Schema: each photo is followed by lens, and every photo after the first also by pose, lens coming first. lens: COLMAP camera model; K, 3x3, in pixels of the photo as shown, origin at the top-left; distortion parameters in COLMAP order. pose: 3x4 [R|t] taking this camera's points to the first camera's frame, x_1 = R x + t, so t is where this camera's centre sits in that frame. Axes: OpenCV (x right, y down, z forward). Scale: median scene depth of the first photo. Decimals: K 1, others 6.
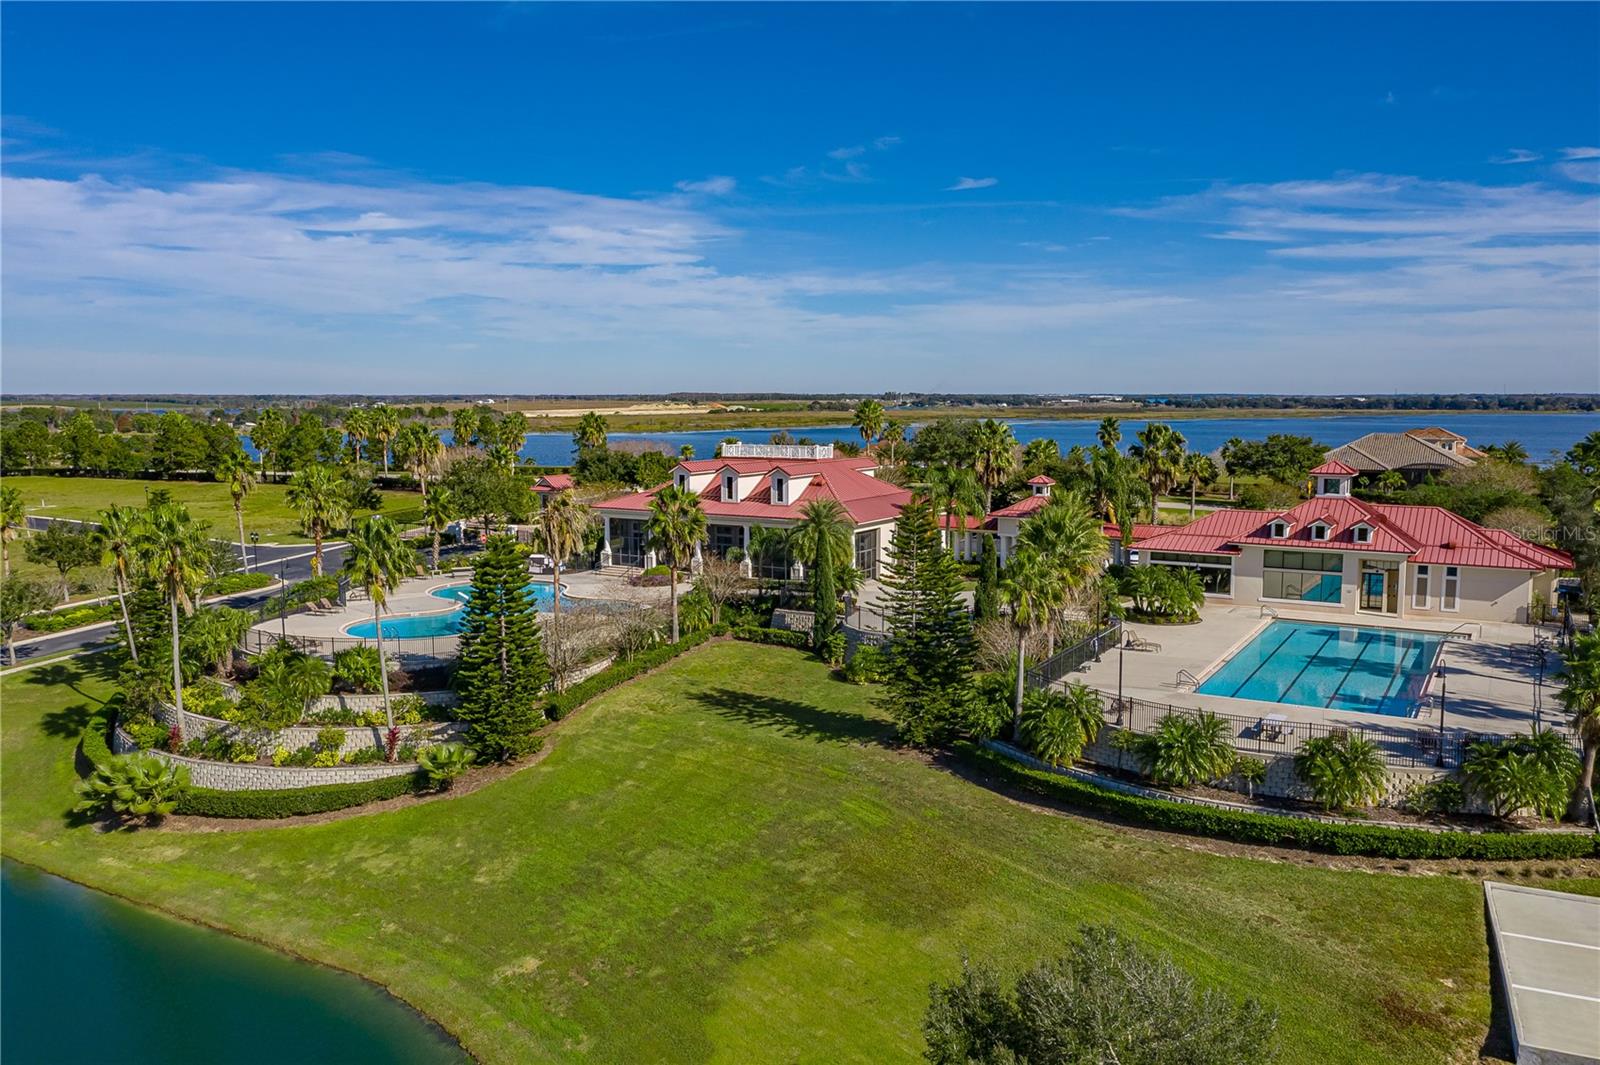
lens RADIAL K [[1275.3, 0, 813.5], [0, 1275.3, 536.8], [0, 0, 1]] dist [-0.035281, 0.059431]
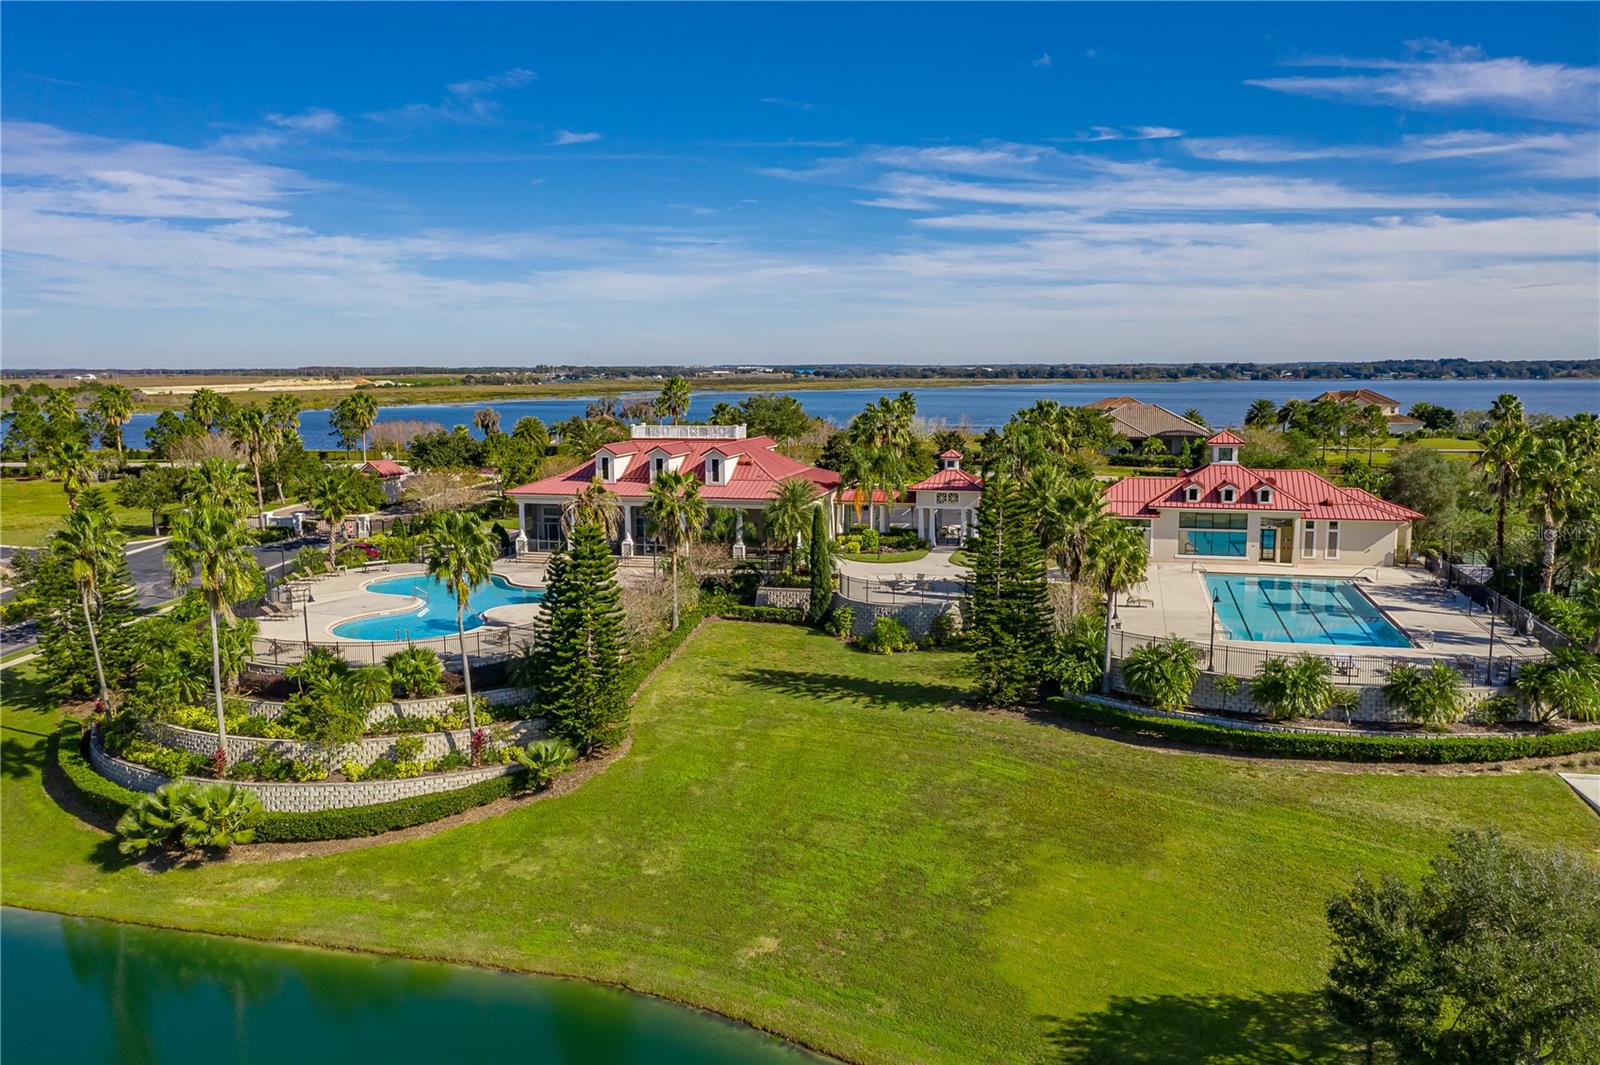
lens RADIAL K [[1275.3, 0, 811.8], [0, 1275.3, 565.9], [0, 0, 1]] dist [-0.035281, 0.059431]
pose [[0.960291, -0.048349, 0.274780, -0.232335], [0.035678, 0.998065, 0.050930, -0.009467], [-0.276711, -0.039104, 0.960157, 0.007761]]
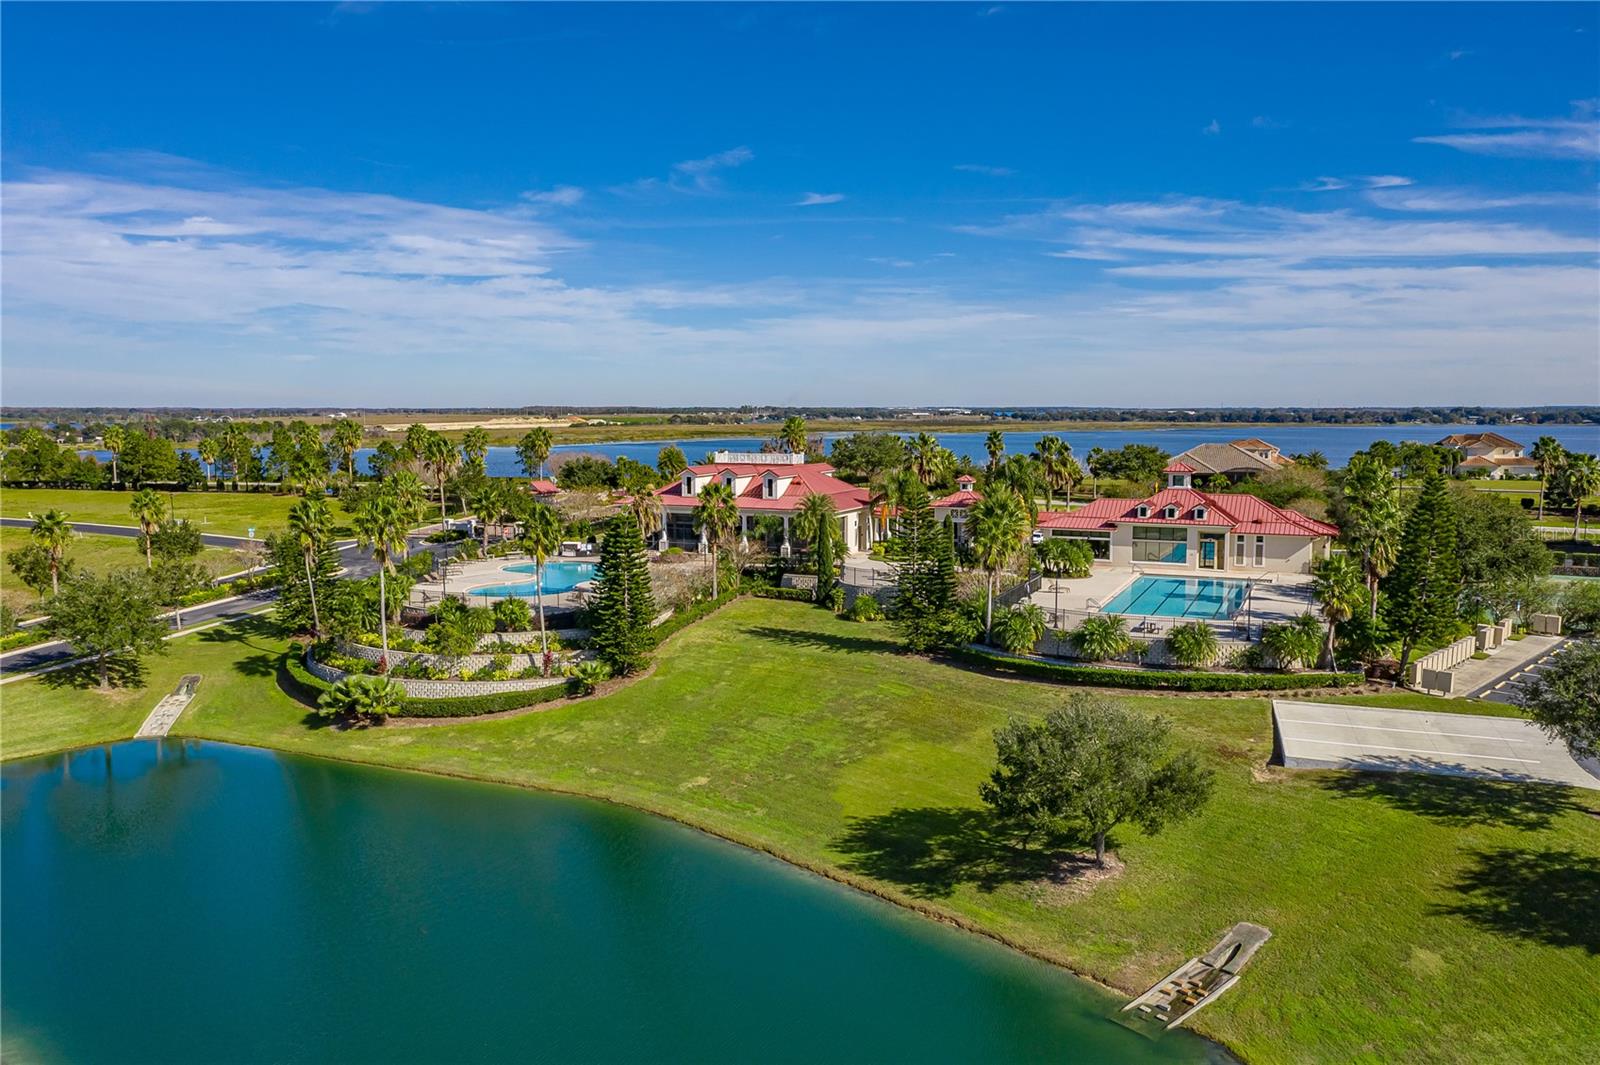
lens RADIAL K [[1275.3, 0, 821.1], [0, 1275.3, 567.7], [0, 0, 1]] dist [-0.035281, 0.059431]
pose [[0.992282, -0.014889, 0.123107, -0.135793], [0.013189, 0.999806, 0.014610, 0.026297], [-0.123301, -0.012874, 0.992286, -0.296803]]
